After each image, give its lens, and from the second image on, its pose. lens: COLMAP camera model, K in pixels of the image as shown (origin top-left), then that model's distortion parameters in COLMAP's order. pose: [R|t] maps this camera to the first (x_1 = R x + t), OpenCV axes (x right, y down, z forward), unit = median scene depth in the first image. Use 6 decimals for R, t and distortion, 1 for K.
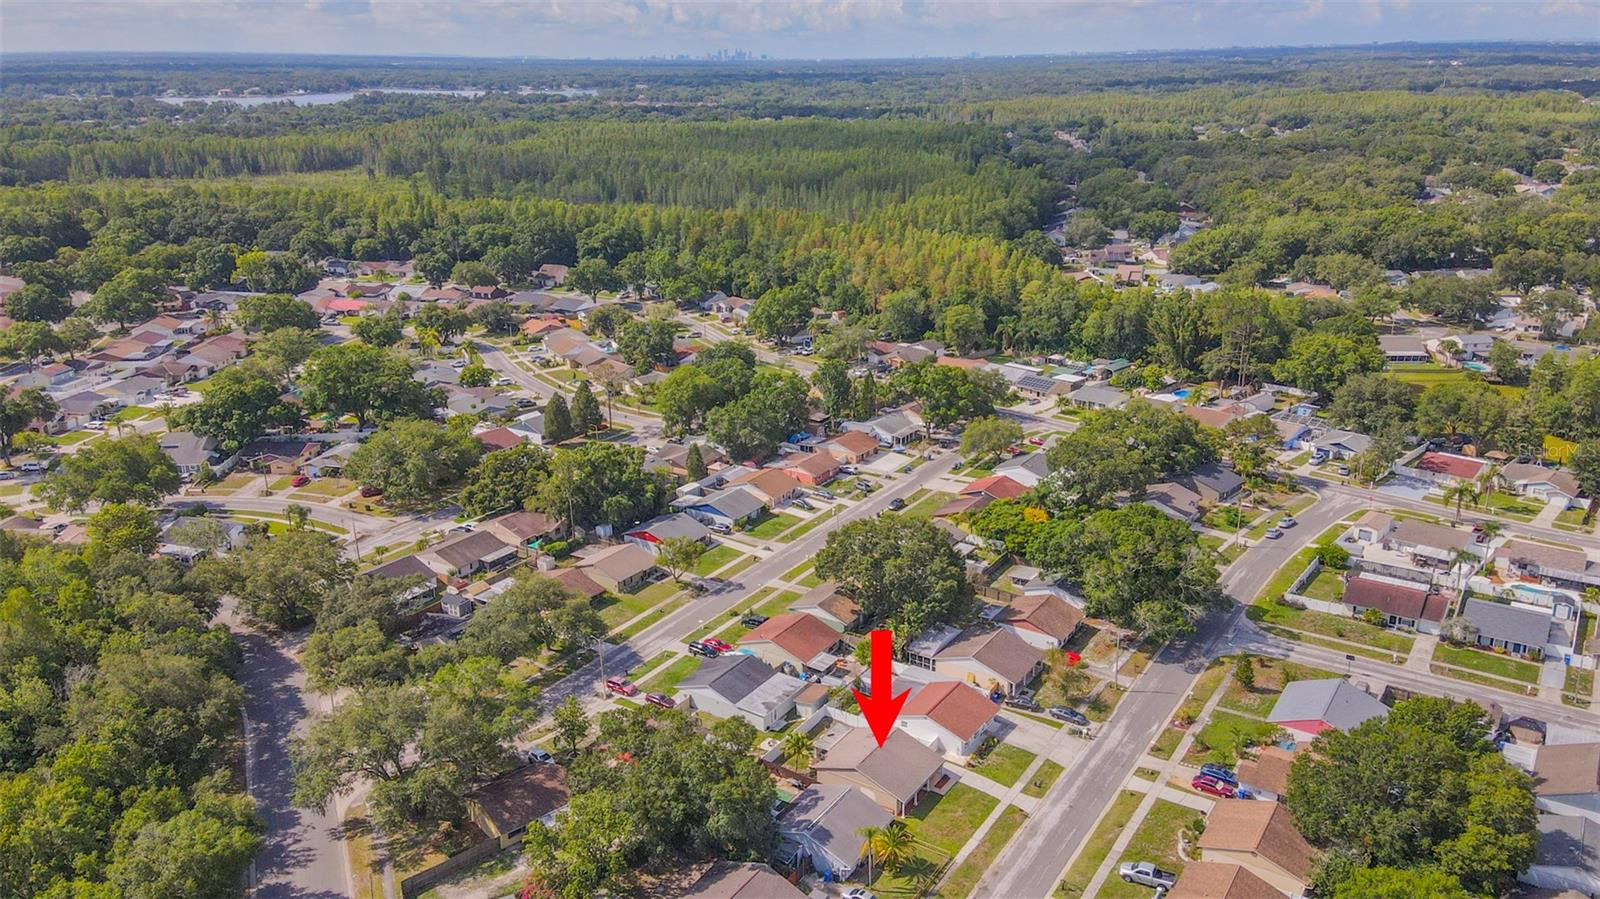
lens RADIAL K [[1180.0, 0, 805.3], [0, 1180.0, 454.4], [0, 0, 1]] dist [0.235717, -0.239141]
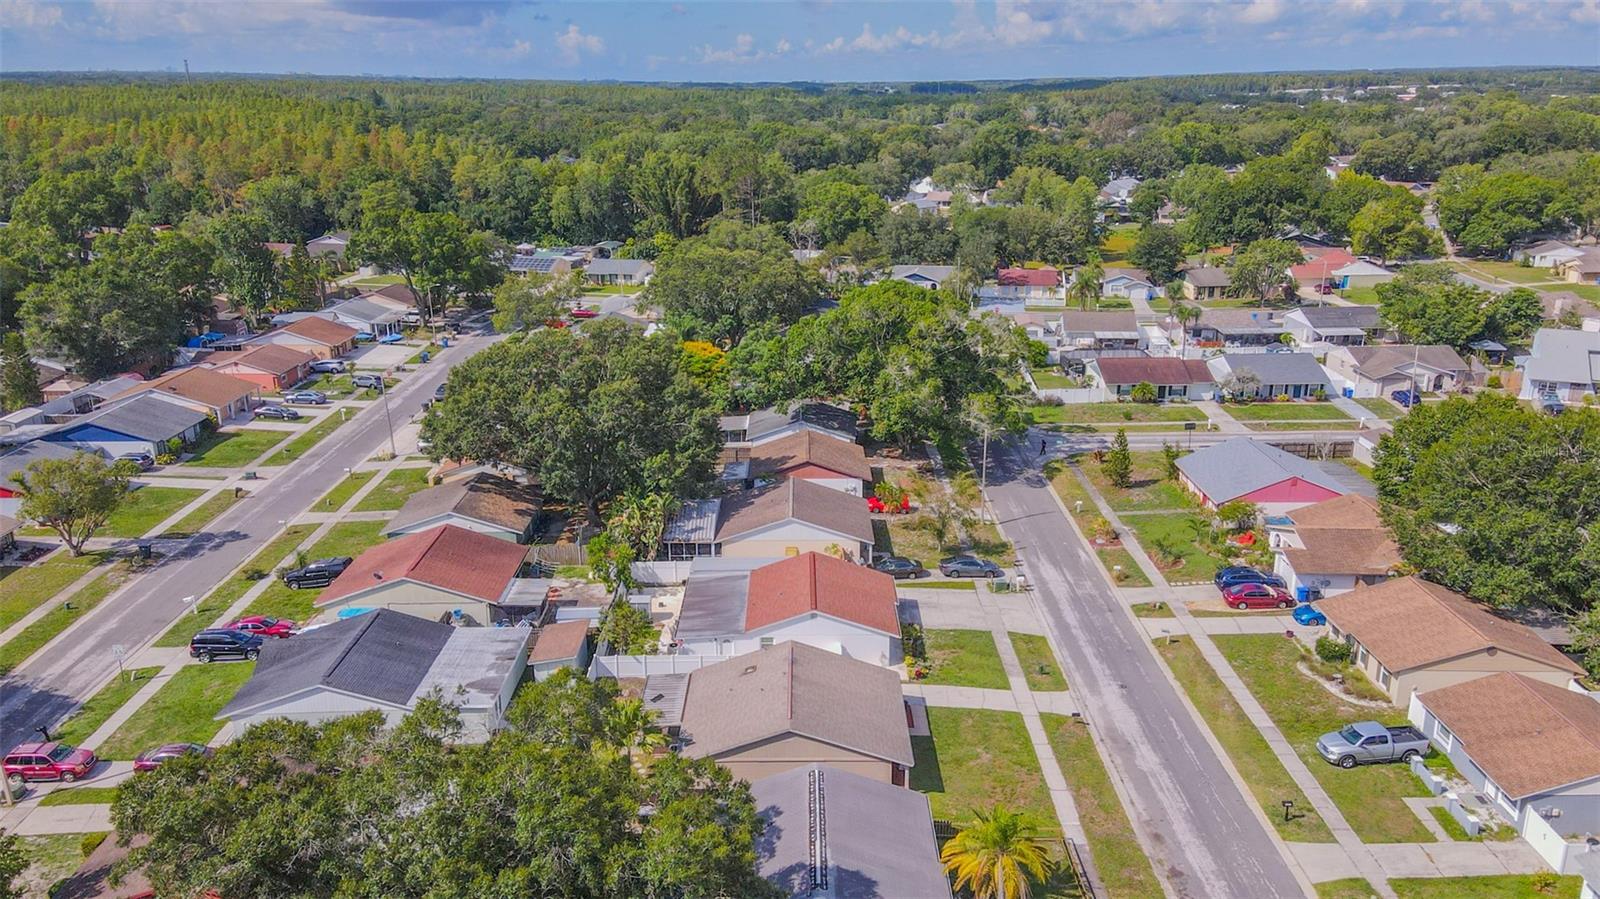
lens RADIAL K [[1180.0, 0, 805.3], [0, 1180.0, 454.4], [0, 0, 1]] dist [0.235717, -0.239141]
pose [[0.831835, -0.158761, 0.531833, -0.125917], [0.171998, 0.984781, 0.024953, 0.107243], [-0.527700, 0.070717, 0.846482, 0.436751]]
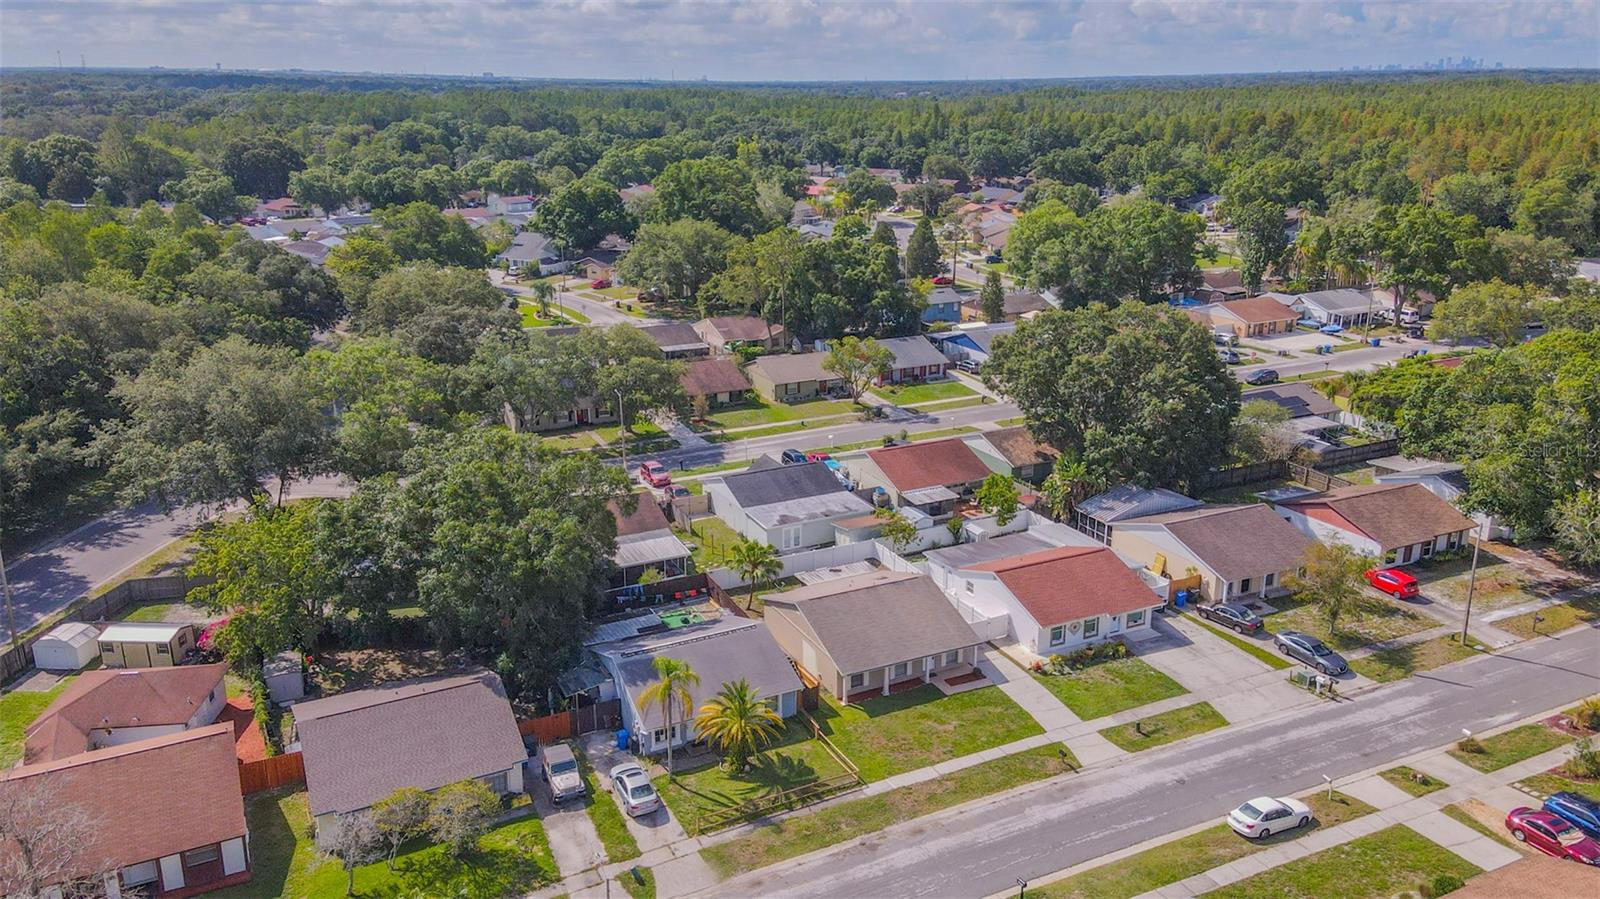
lens RADIAL K [[1180.0, 0, 805.3], [0, 1180.0, 454.4], [0, 0, 1]] dist [0.235717, -0.239141]
pose [[0.865604, 0.156885, -0.475517, 0.215218], [-0.164870, 0.985994, 0.025186, 0.127269], [0.472808, 0.056598, 0.879346, 0.362546]]
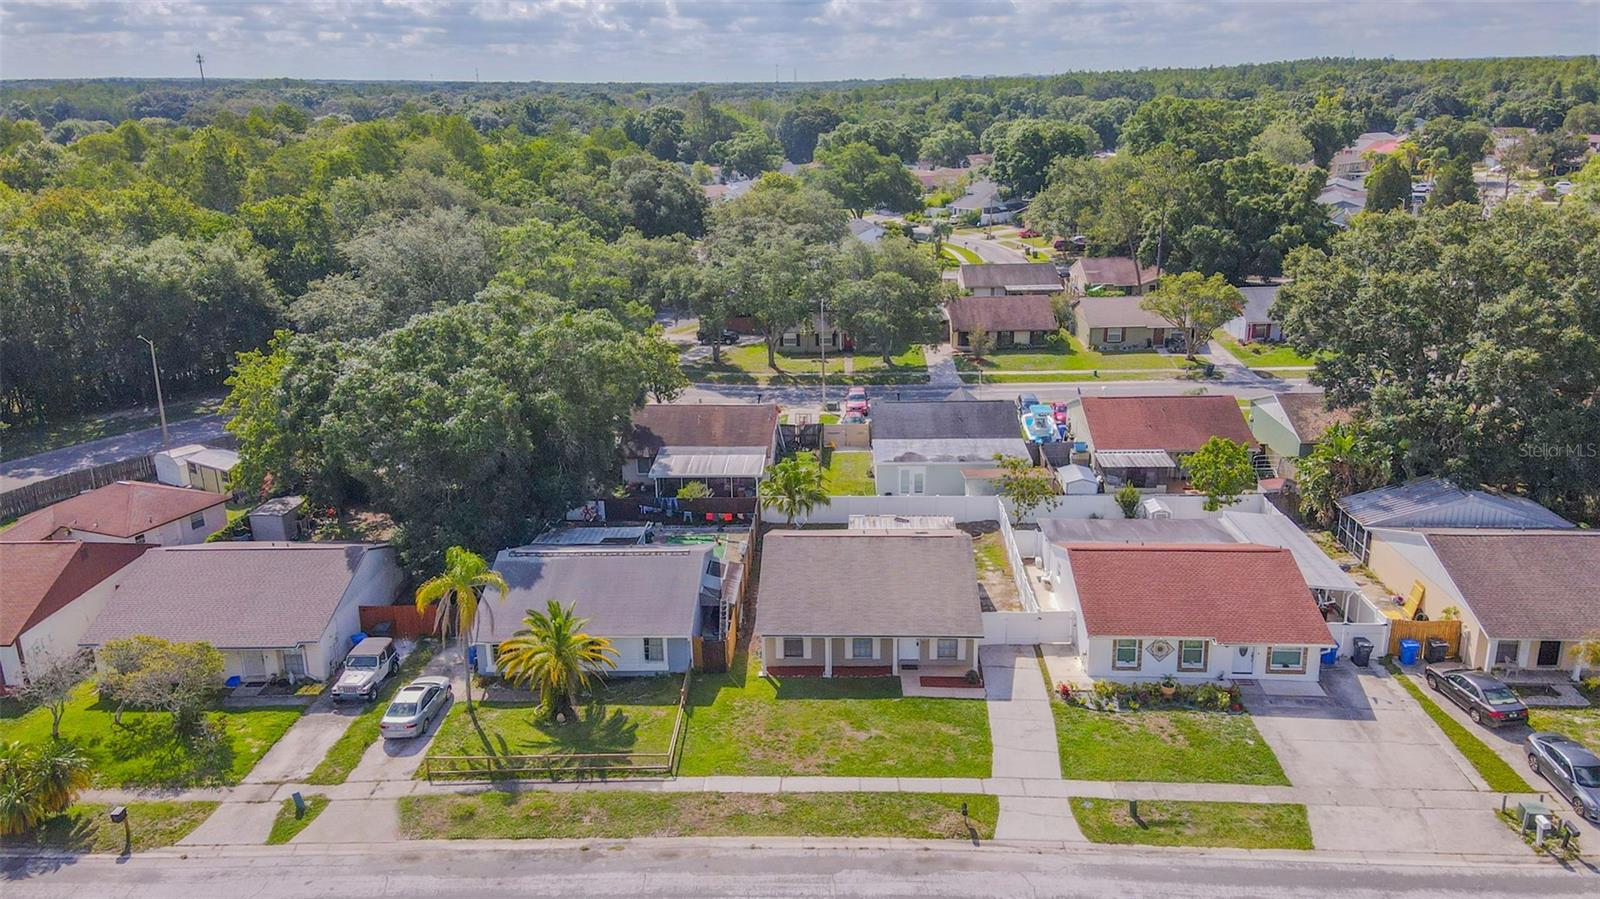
lens RADIAL K [[1180.0, 0, 805.3], [0, 1180.0, 454.4], [0, 0, 1]] dist [0.235717, -0.239141]
pose [[0.514901, 0.254490, -0.818603, 0.278860], [-0.260328, 0.956242, 0.133533, 0.123783], [0.816766, 0.144349, 0.558621, 0.551635]]
